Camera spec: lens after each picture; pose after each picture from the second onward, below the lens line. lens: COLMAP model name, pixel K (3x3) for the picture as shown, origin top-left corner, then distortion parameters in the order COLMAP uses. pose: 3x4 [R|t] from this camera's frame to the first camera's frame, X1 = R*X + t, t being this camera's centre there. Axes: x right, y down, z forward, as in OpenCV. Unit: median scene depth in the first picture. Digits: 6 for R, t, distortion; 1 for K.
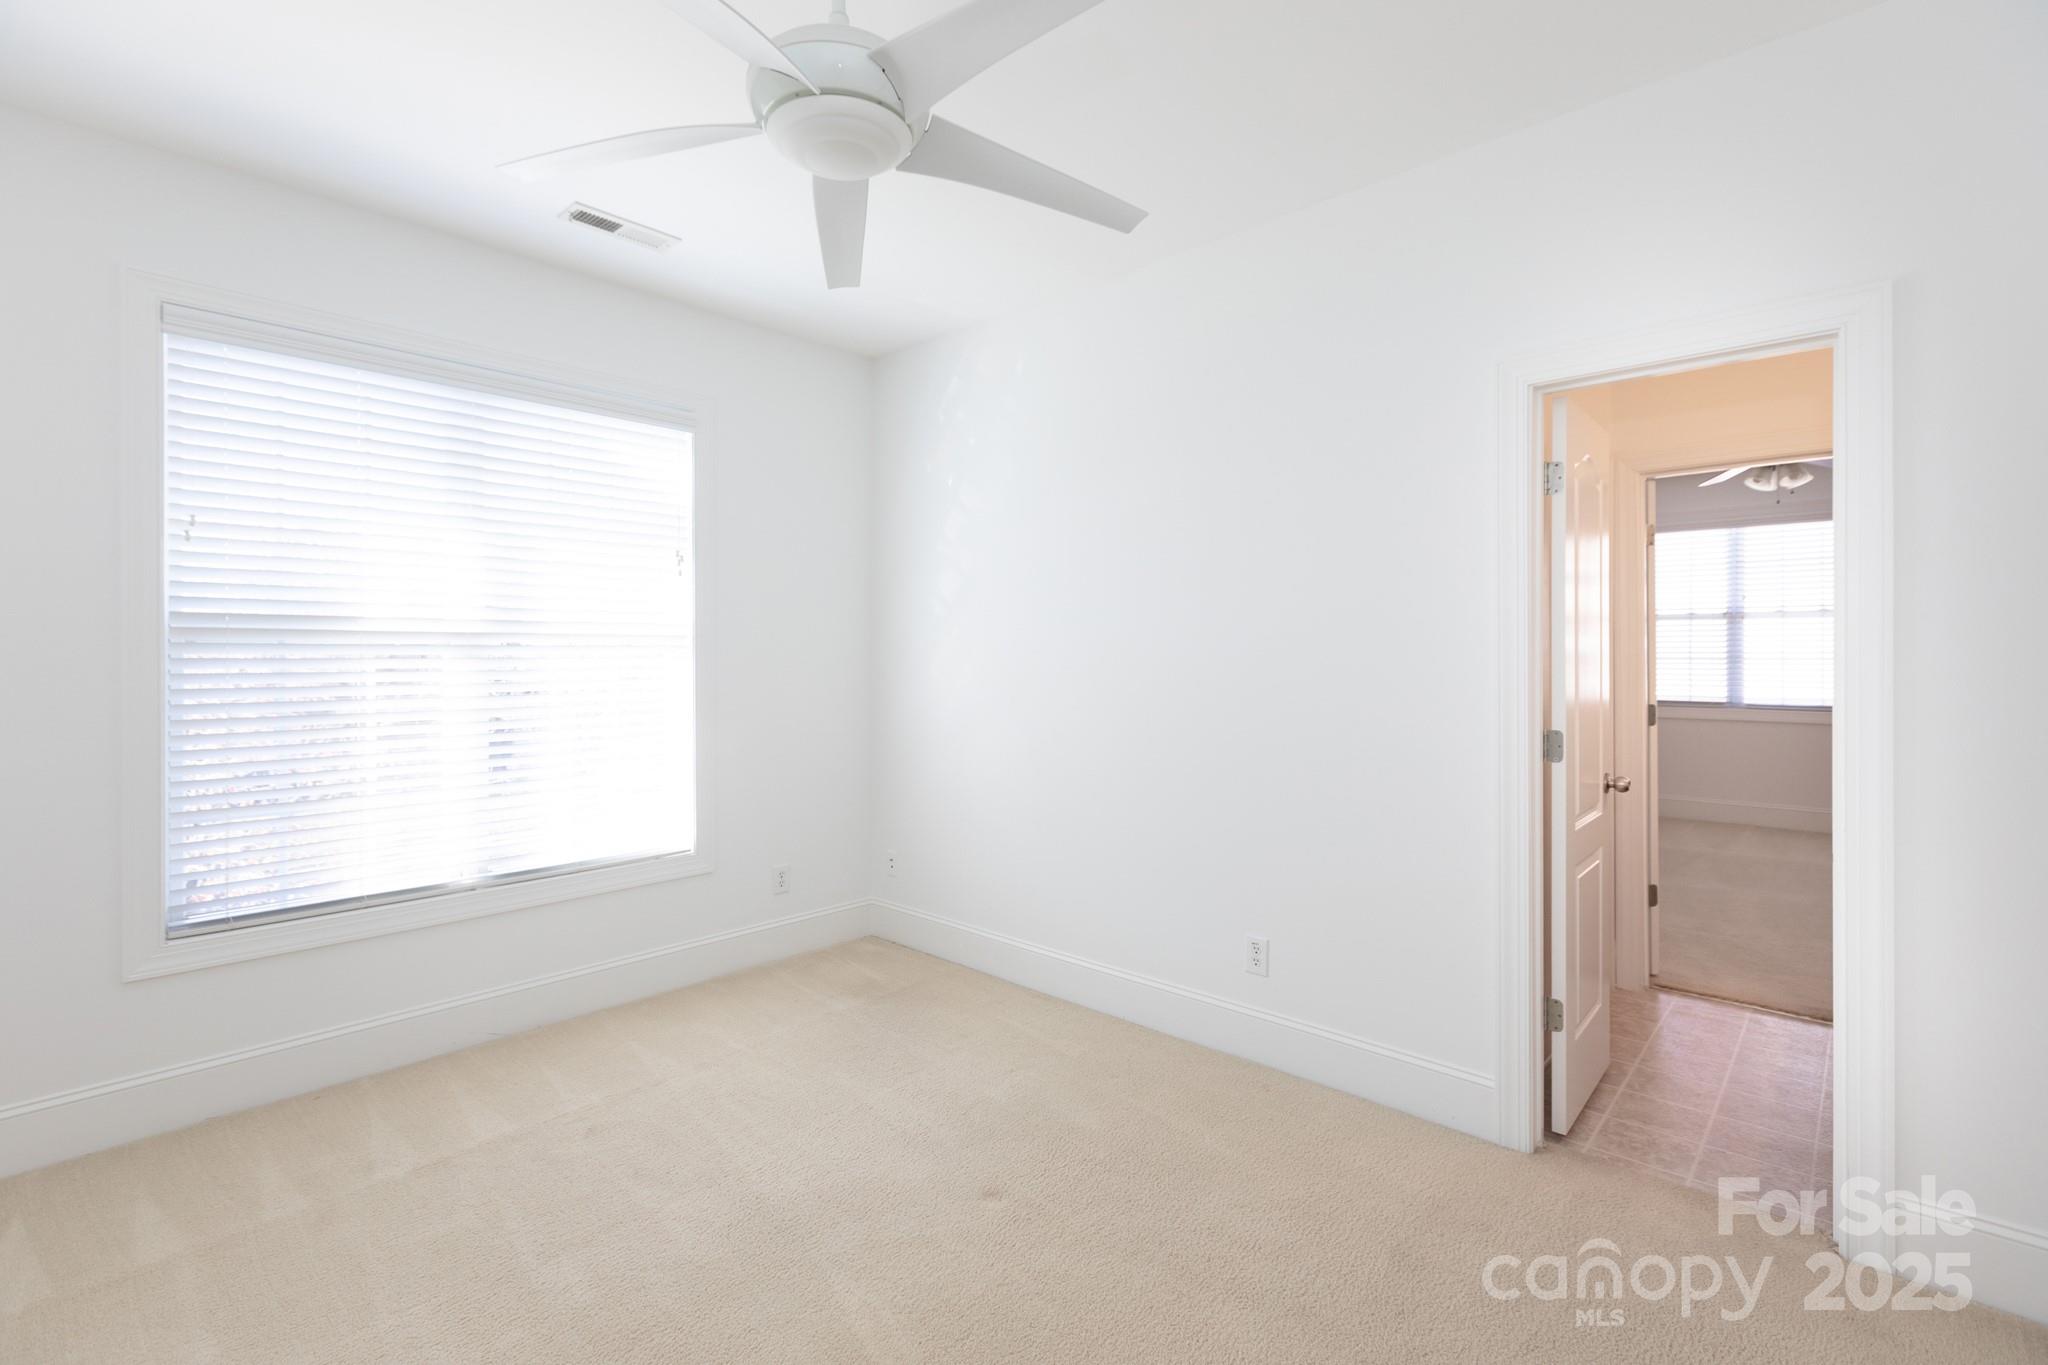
lens RADIAL K [[920.8, 0, 1014.4], [0, 920.8, 675.3], [0, 0, 1]] dist [0.000324, -0.001054]
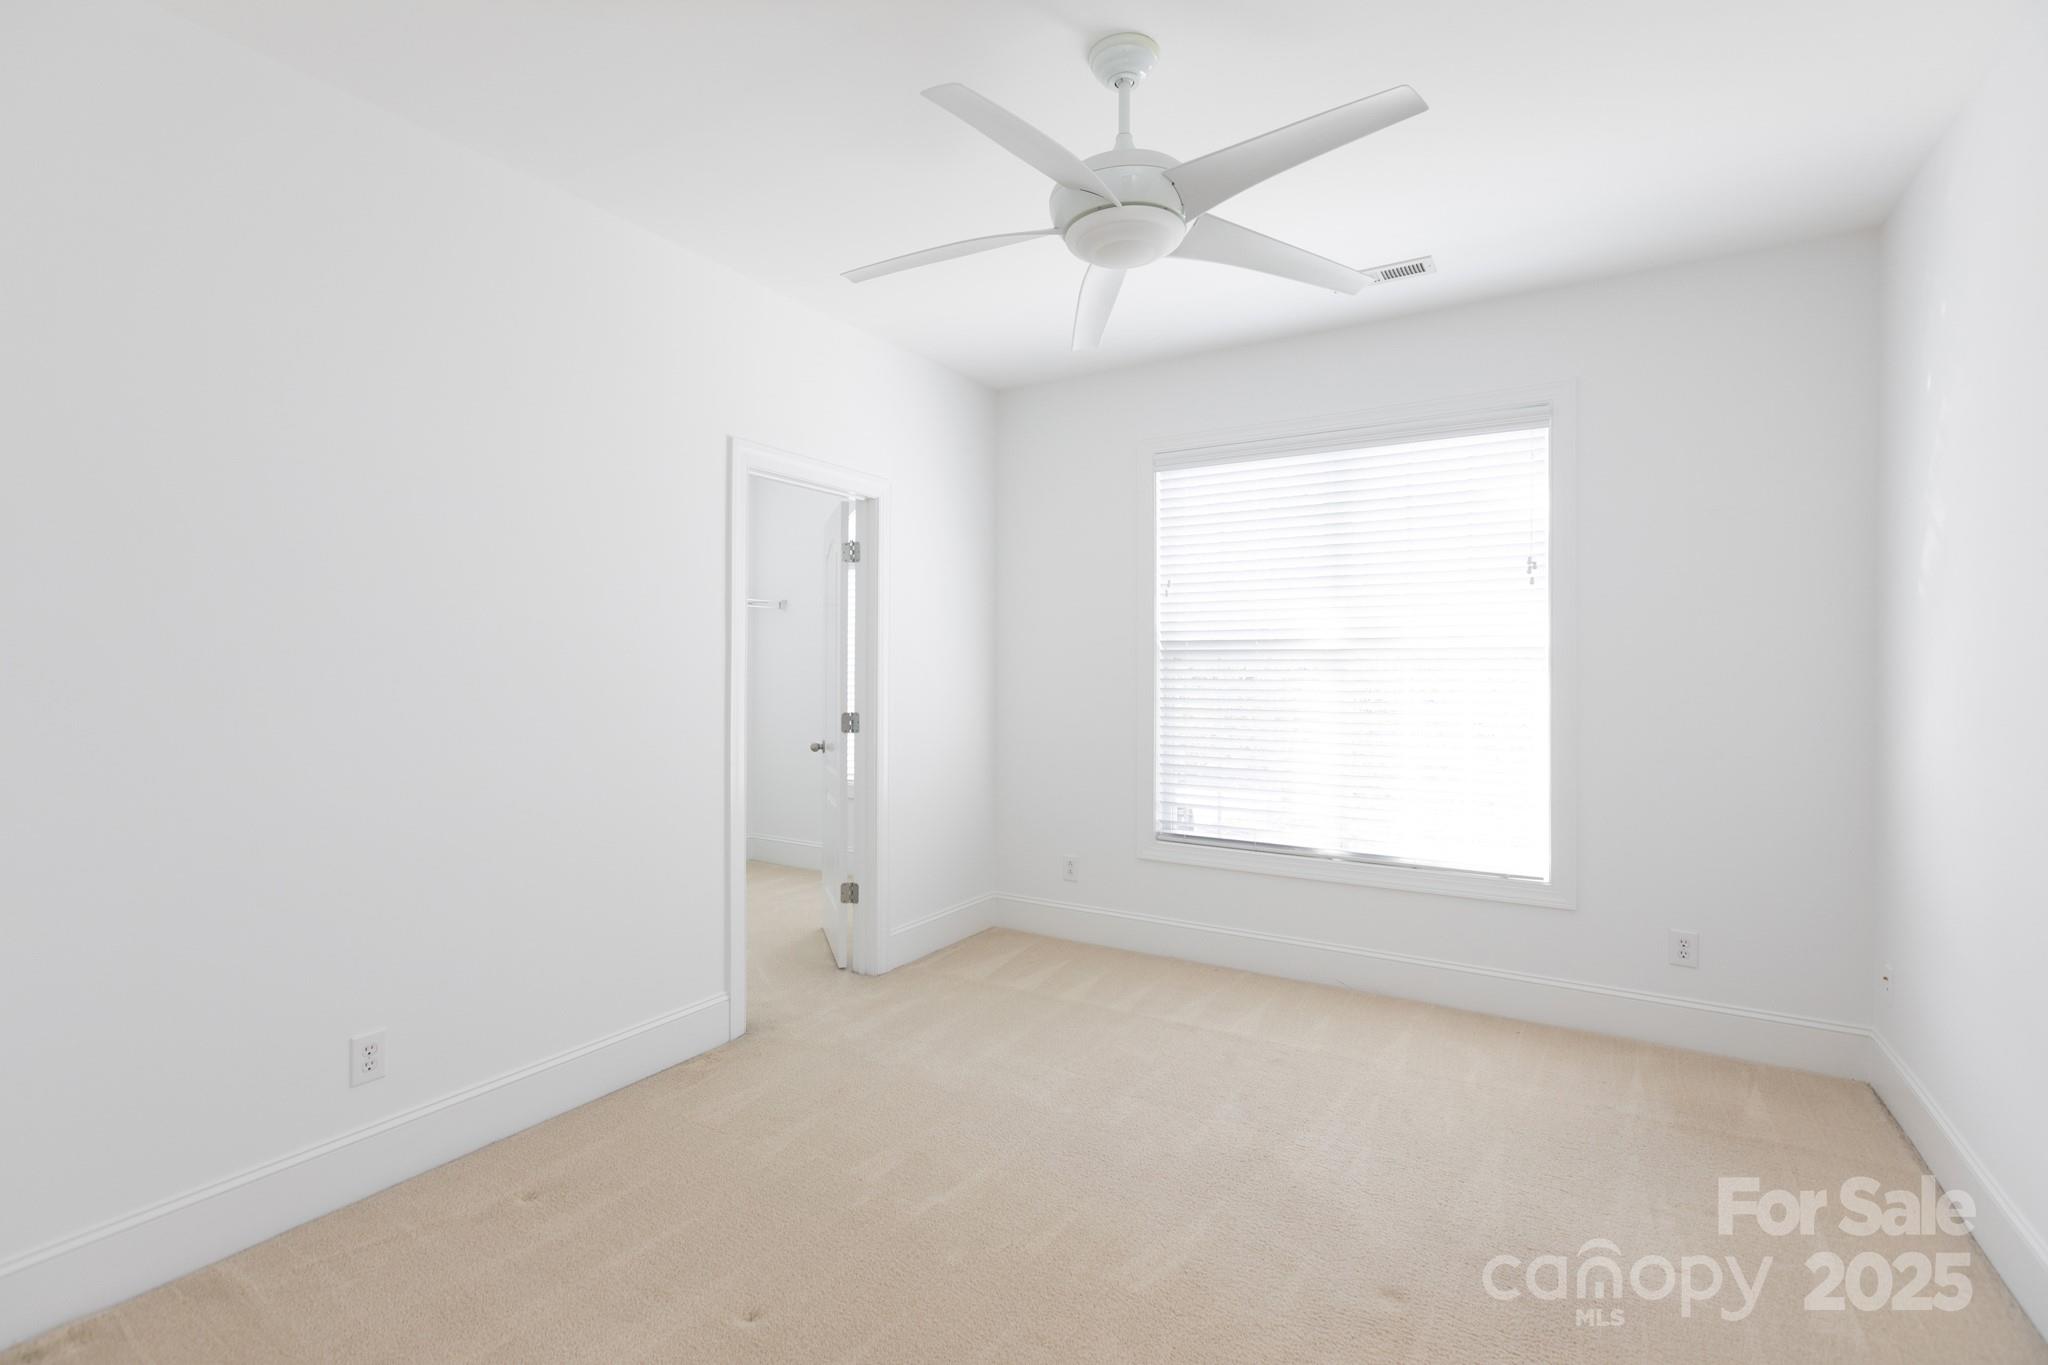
lens RADIAL K [[935.1, 0, 1022.0], [0, 935.1, 701.1], [0, 0, 1]] dist [0.000442, -0.000121]
pose [[0.197798, 0.035898, -0.979585, 0.612860], [-0.026839, 0.999153, 0.031196, -0.005554], [0.979875, 0.020120, 0.198594, 0.393404]]
